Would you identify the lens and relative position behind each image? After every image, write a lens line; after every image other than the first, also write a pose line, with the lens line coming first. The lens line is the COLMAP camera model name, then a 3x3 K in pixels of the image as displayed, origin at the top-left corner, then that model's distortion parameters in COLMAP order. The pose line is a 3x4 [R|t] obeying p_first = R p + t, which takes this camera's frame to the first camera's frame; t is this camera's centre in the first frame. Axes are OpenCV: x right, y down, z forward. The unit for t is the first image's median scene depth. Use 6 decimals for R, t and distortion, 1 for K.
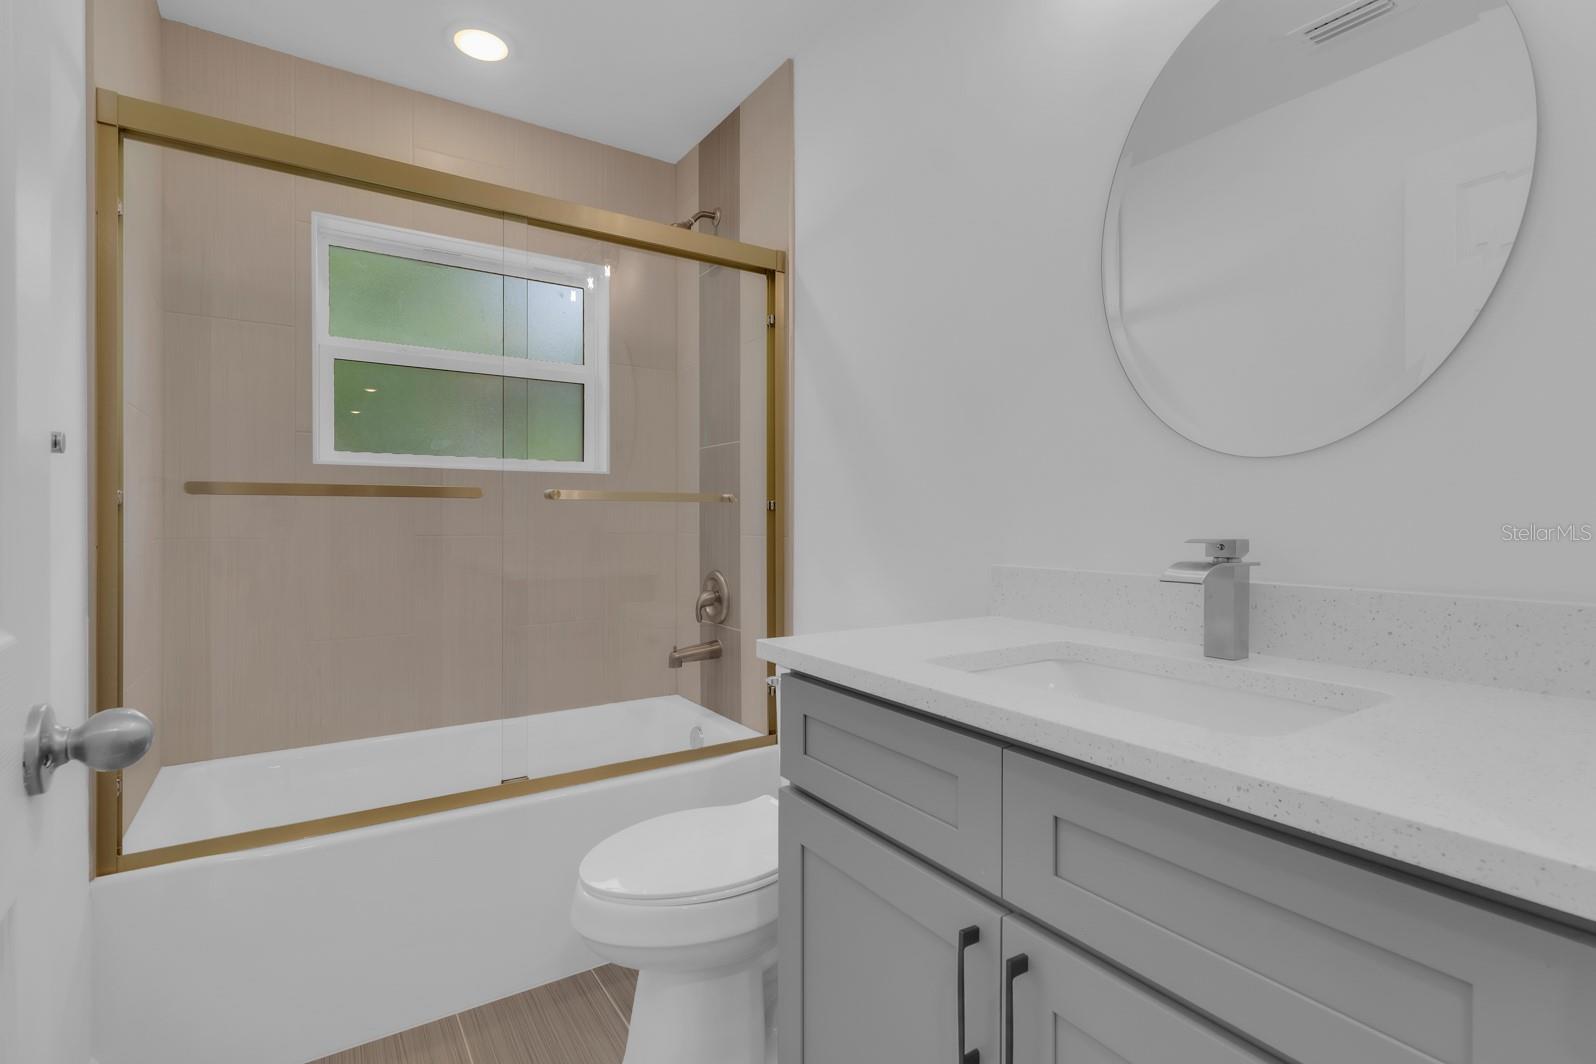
lens RADIAL K [[752.1, 0, 796.1], [0, 752.1, 527.8], [0, 0, 1]] dist [-0.003140, 0.001013]
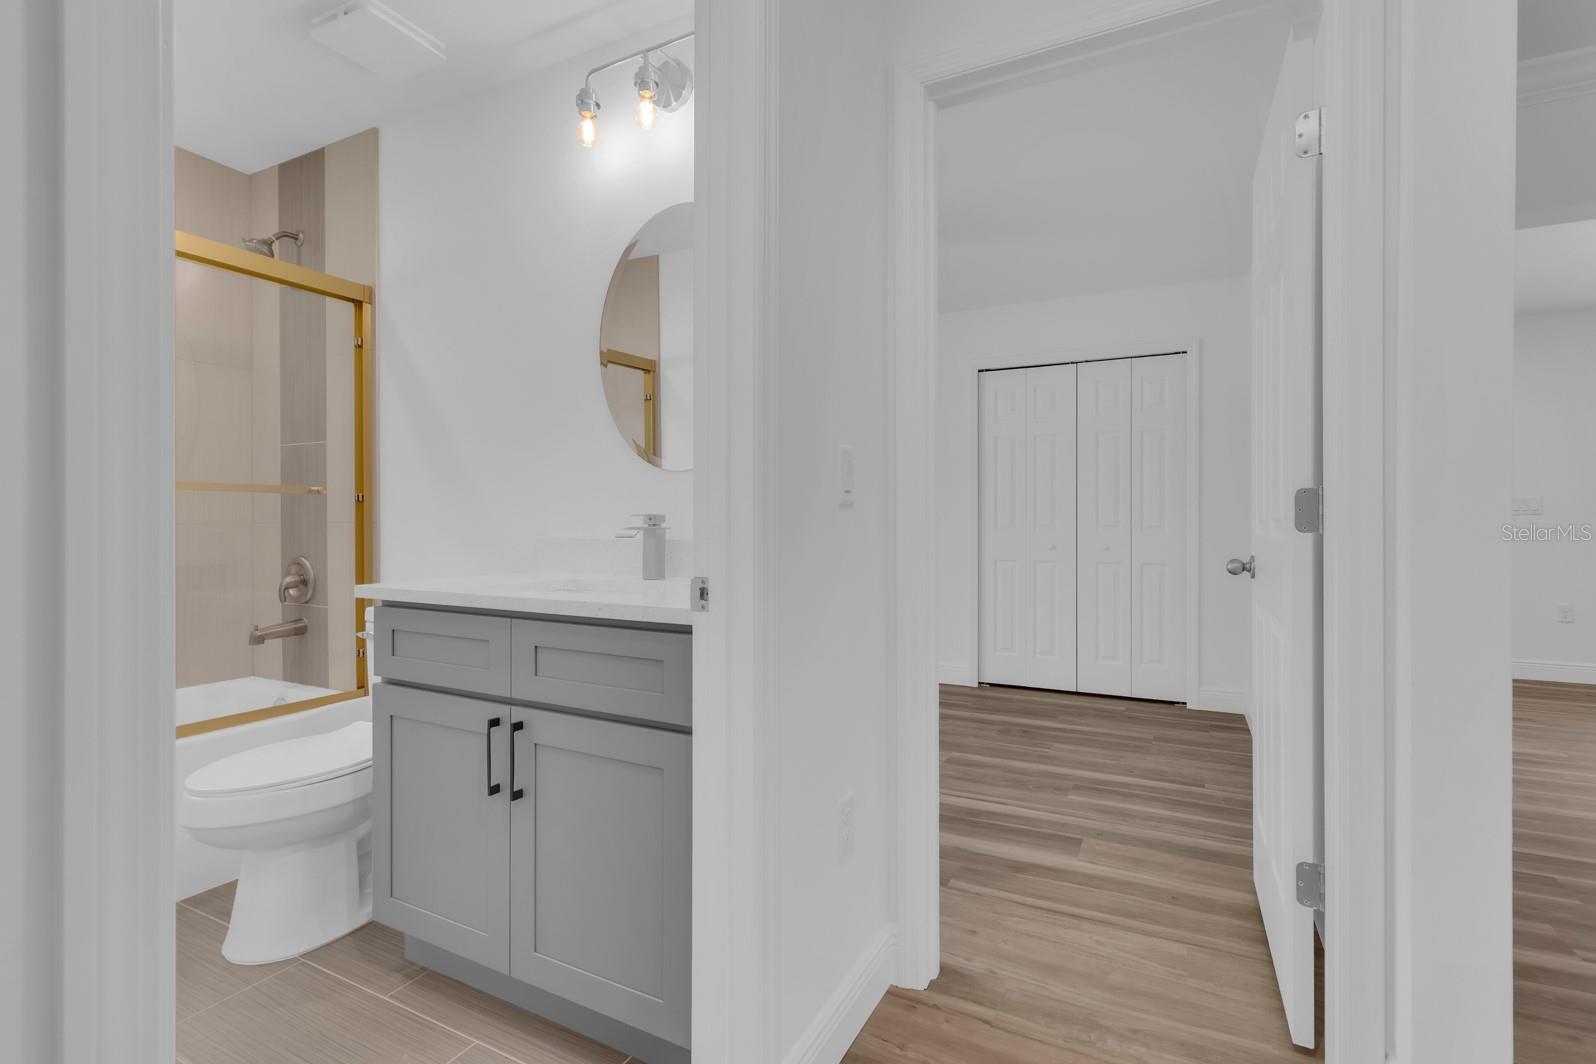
lens RADIAL K [[740.3, 0, 815.1], [0, 740.3, 526.6], [0, 0, 1]] dist [0.000723, 0.000087]
pose [[0.863324, -0.004810, 0.504628, -0.002434], [0.007147, 0.999971, -0.002695, 0.025093], [-0.504600, 0.005933, 0.863333, -0.372526]]
